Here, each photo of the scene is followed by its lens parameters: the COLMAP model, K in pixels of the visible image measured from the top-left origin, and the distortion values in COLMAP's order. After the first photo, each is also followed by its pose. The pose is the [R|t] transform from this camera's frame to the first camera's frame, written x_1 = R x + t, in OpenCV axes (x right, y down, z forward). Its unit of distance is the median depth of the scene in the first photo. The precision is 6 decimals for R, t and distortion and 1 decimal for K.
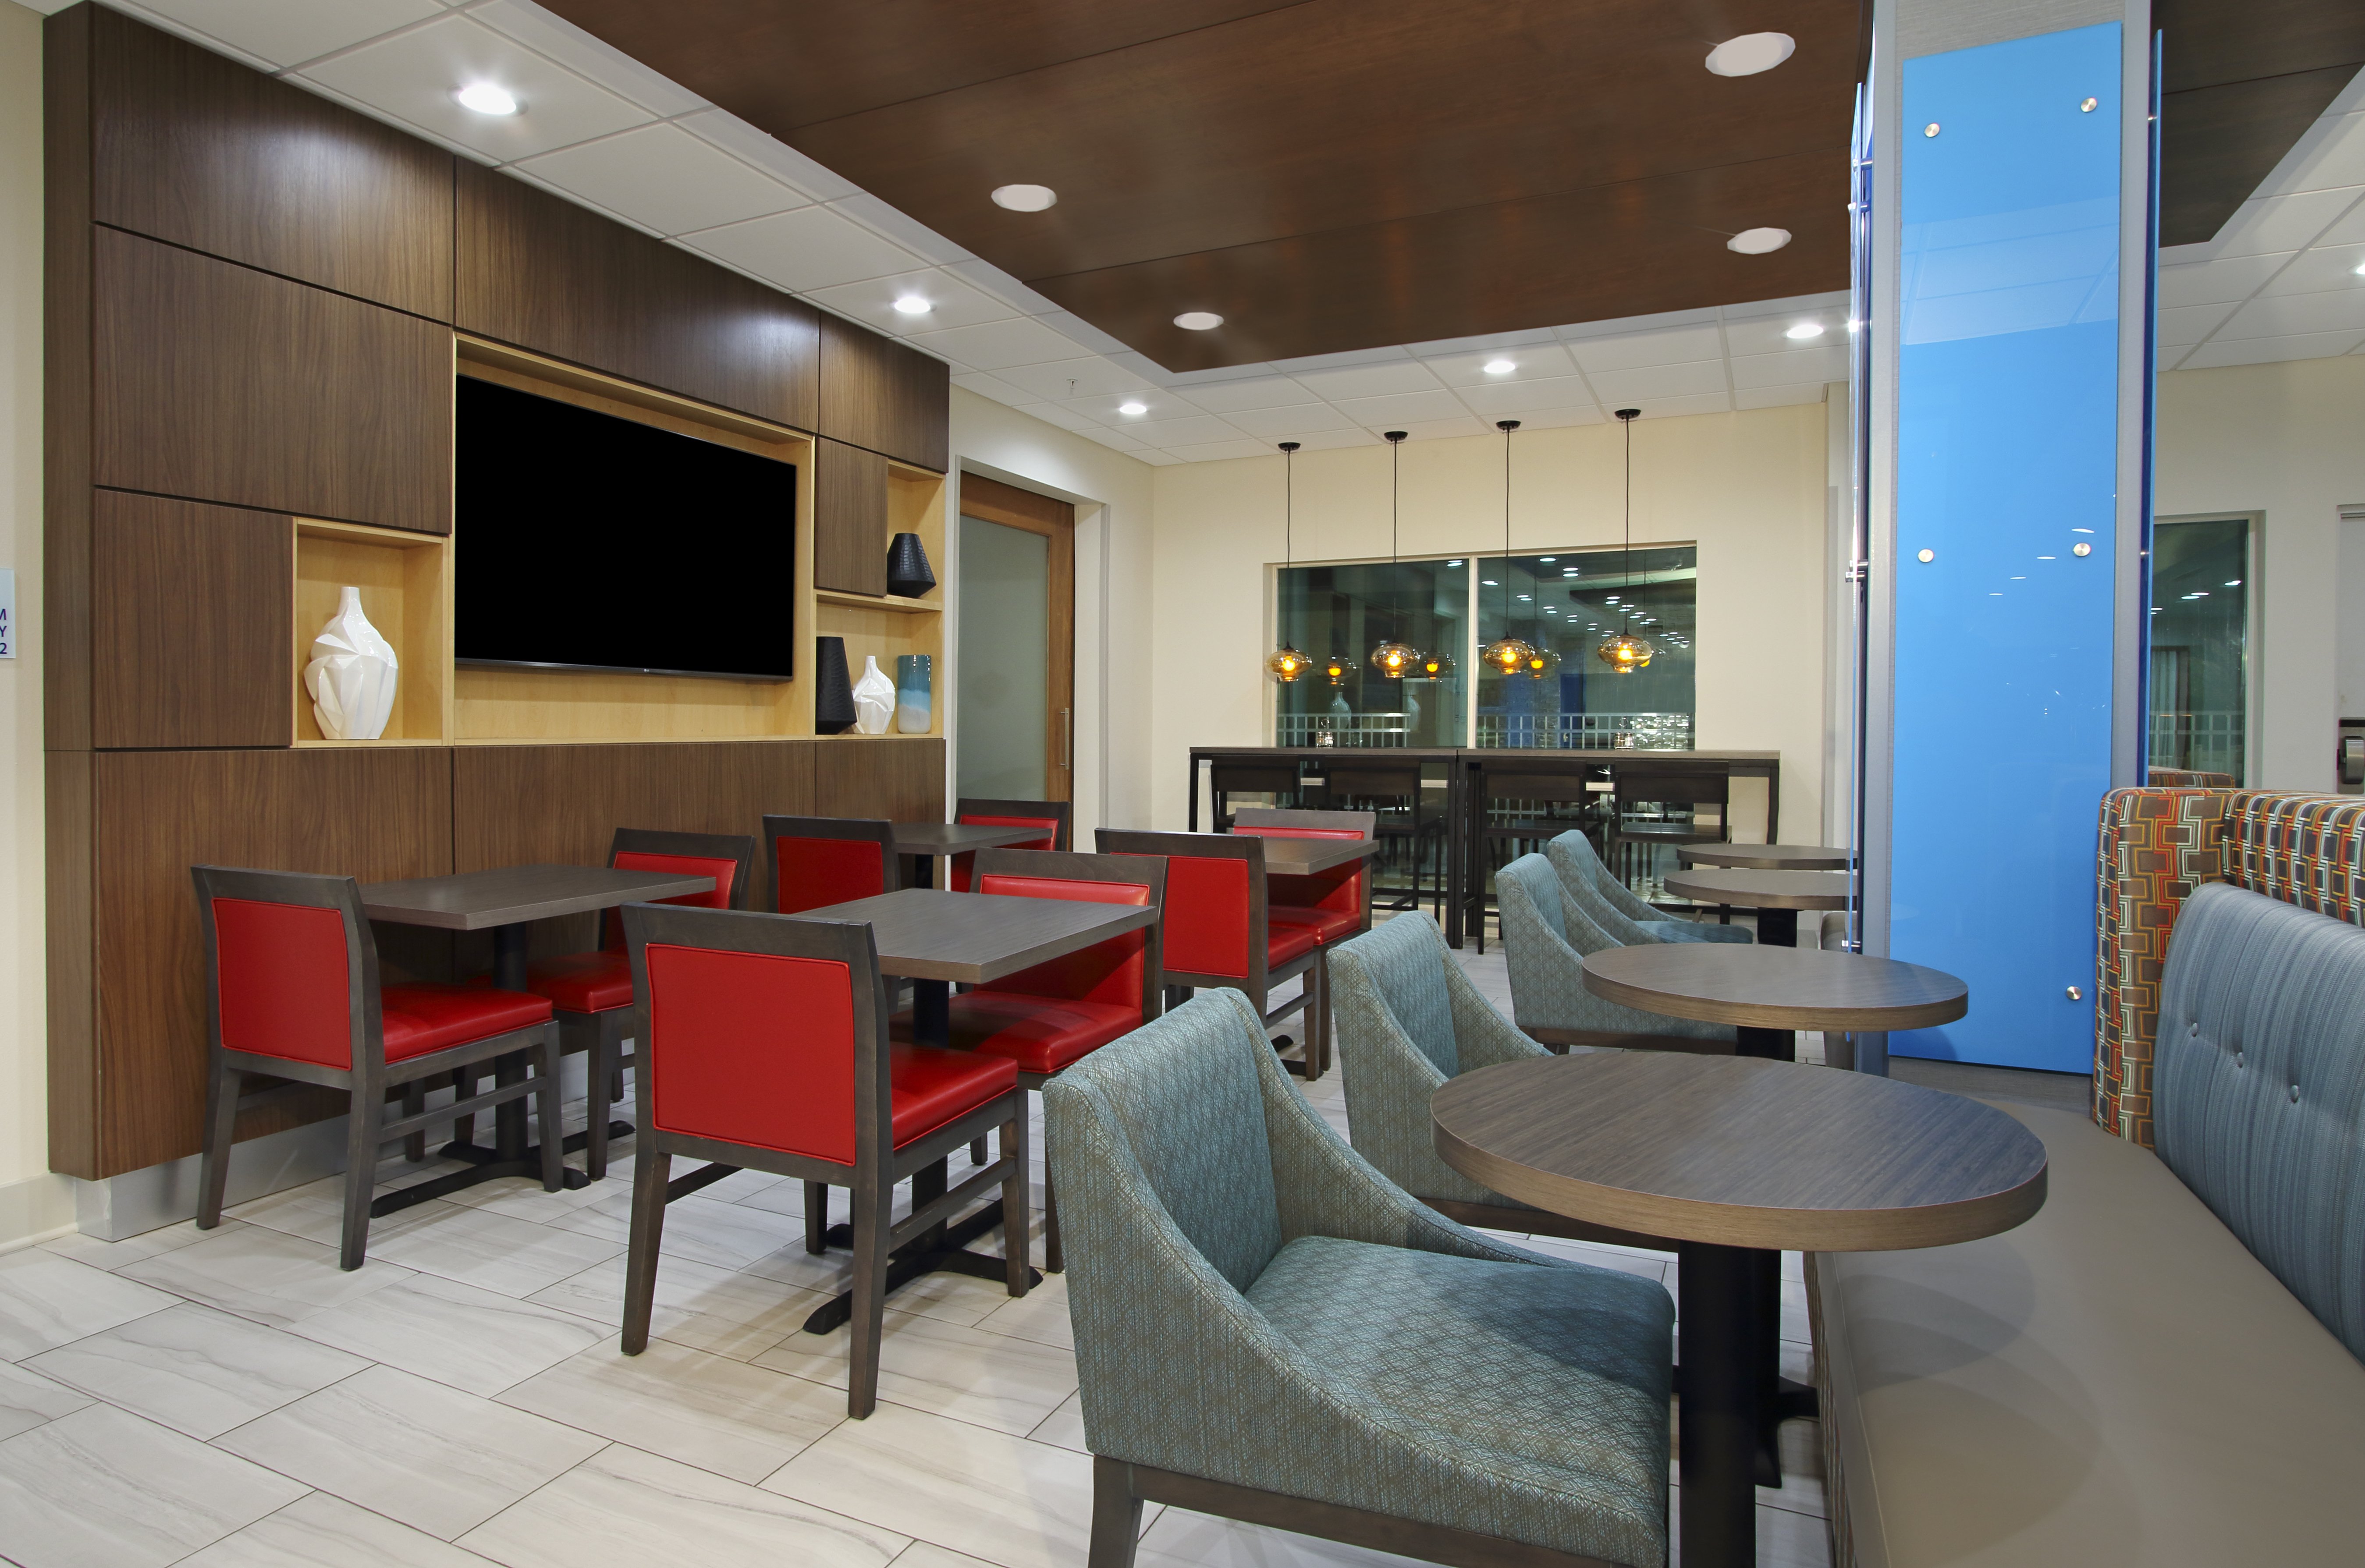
lens RADIAL K [[1259.8, 0, 1179.7], [0, 1259.8, 722.5], [0, 0, 1]] dist [0.002046, 0.000434]
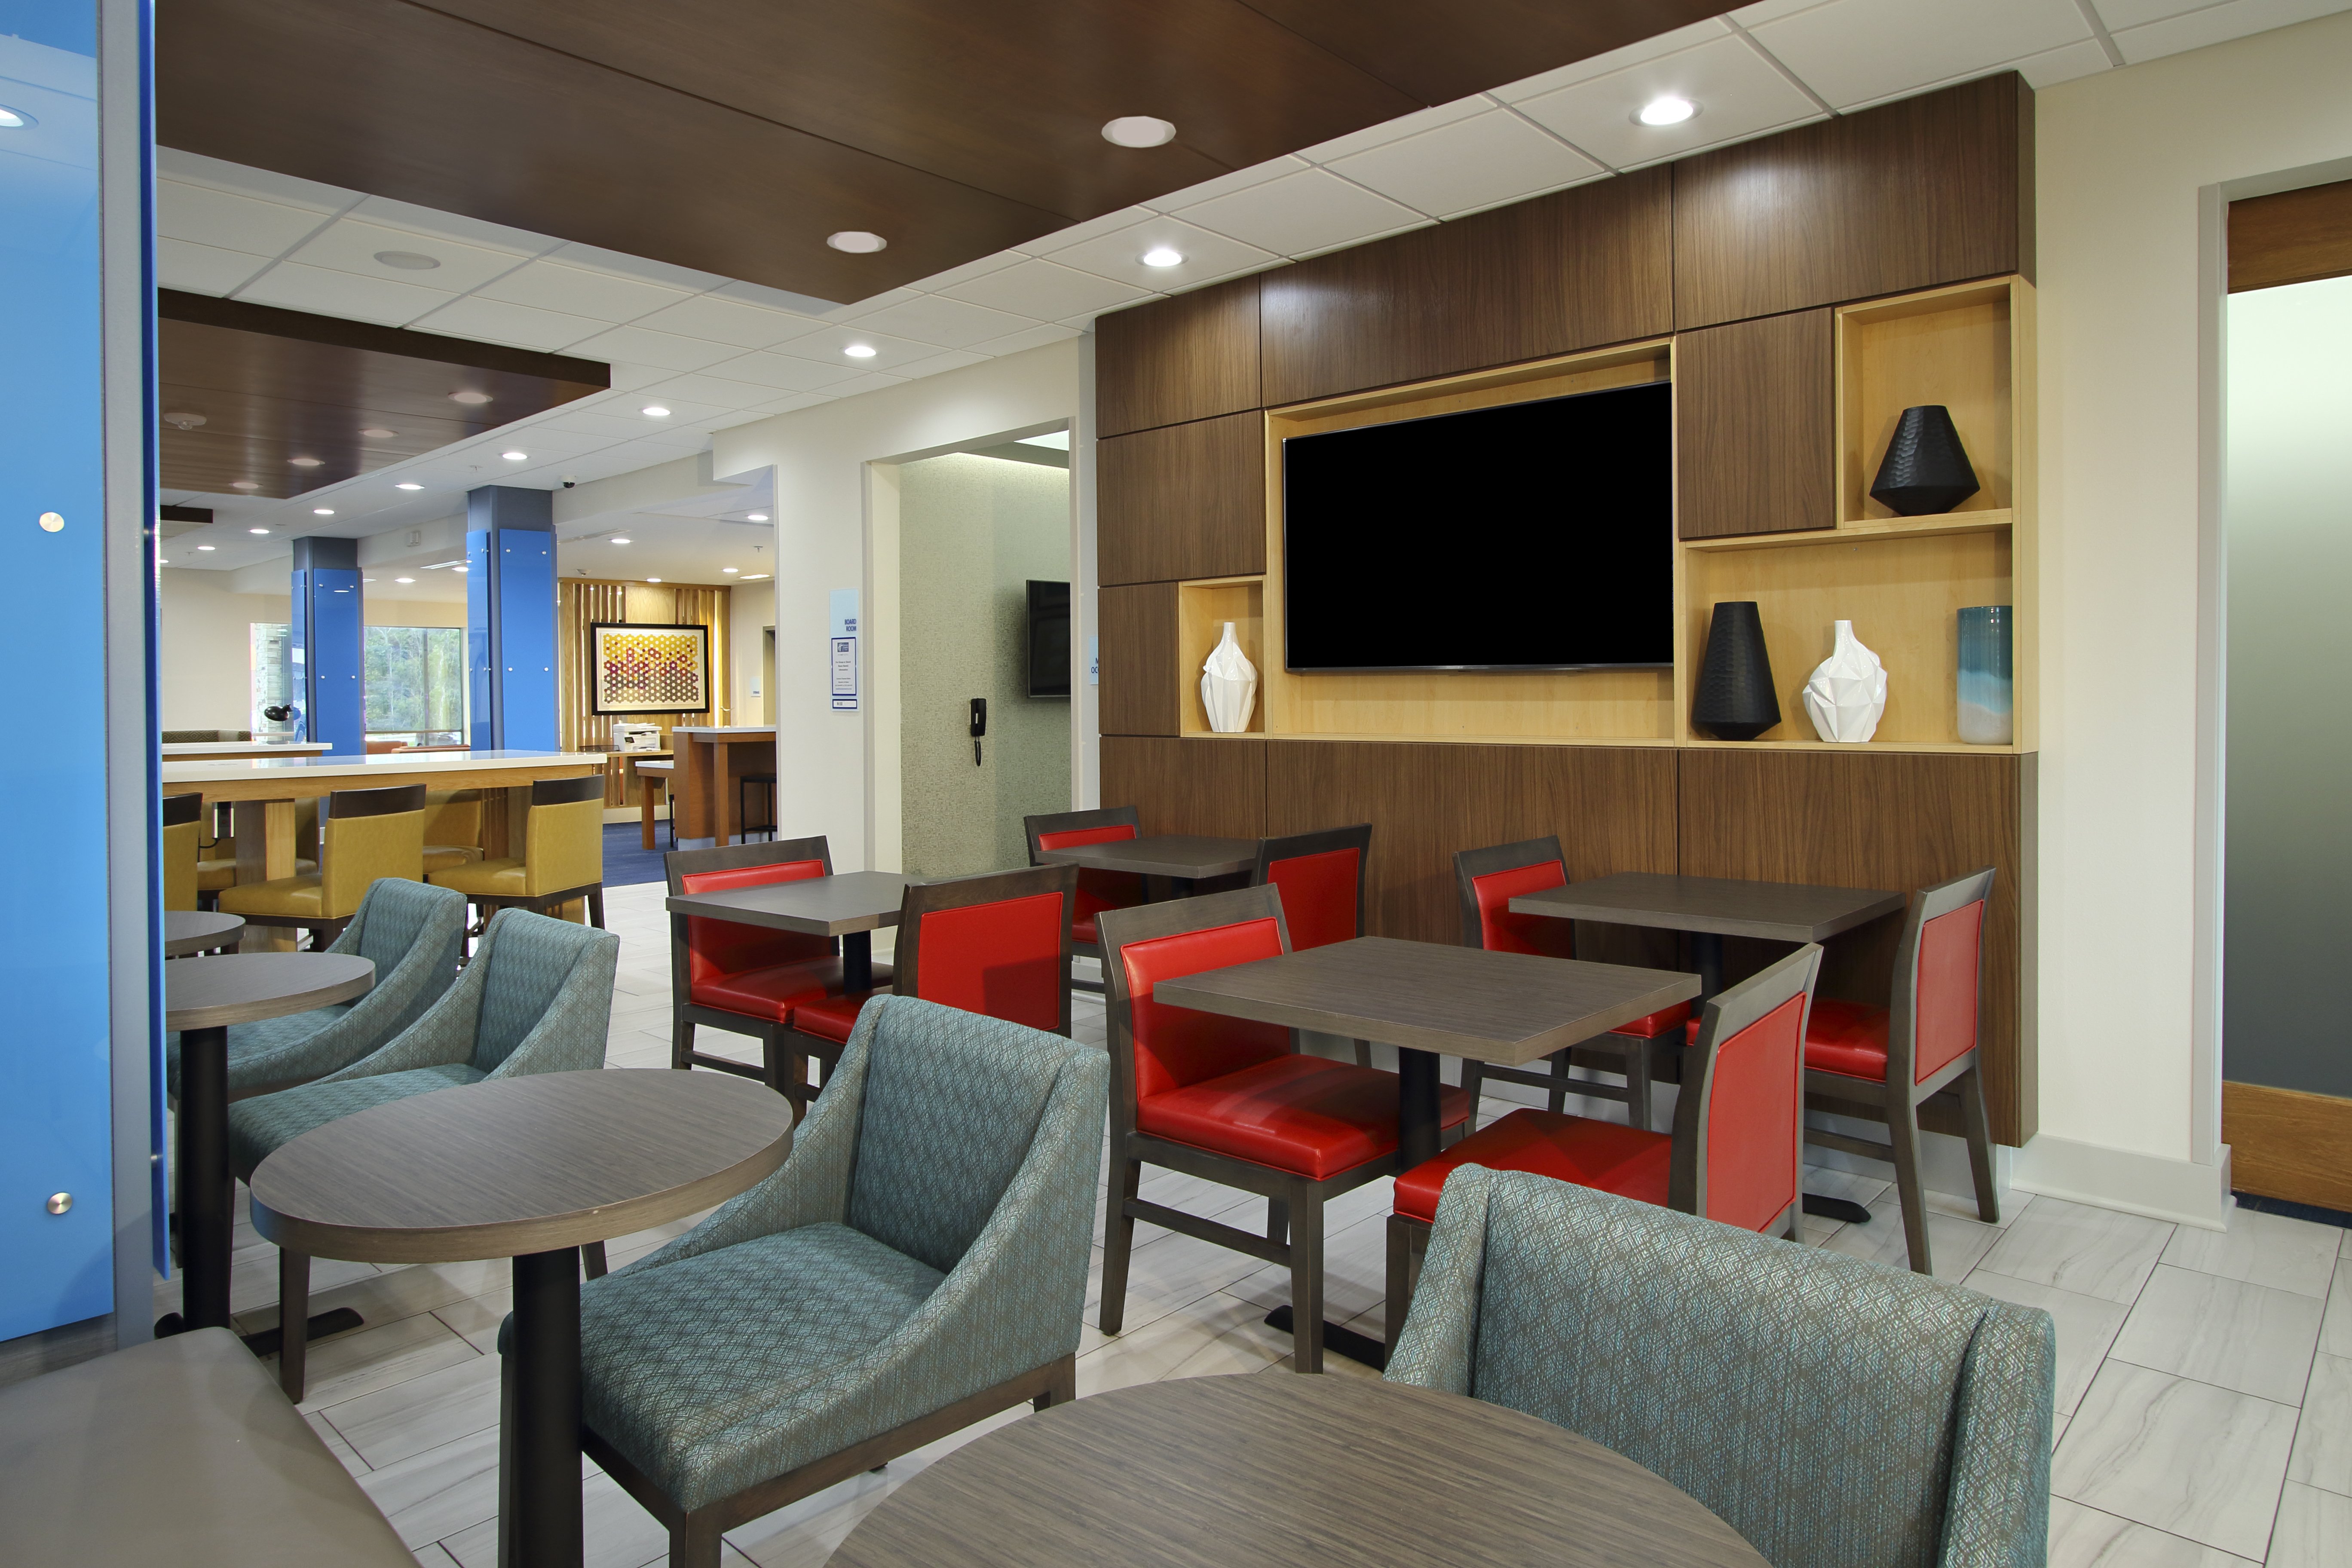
lens RADIAL K [[1379.2, 0, 1176.0], [0, 1379.2, 714.9], [0, 0, 1]] dist [0.000284, -0.000105]
pose [[-0.315276, -0.003135, -0.948995, 0.635868], [-0.012323, 0.999924, 0.000790, -0.002437], [0.948920, 0.011943, -0.315290, 1.108603]]
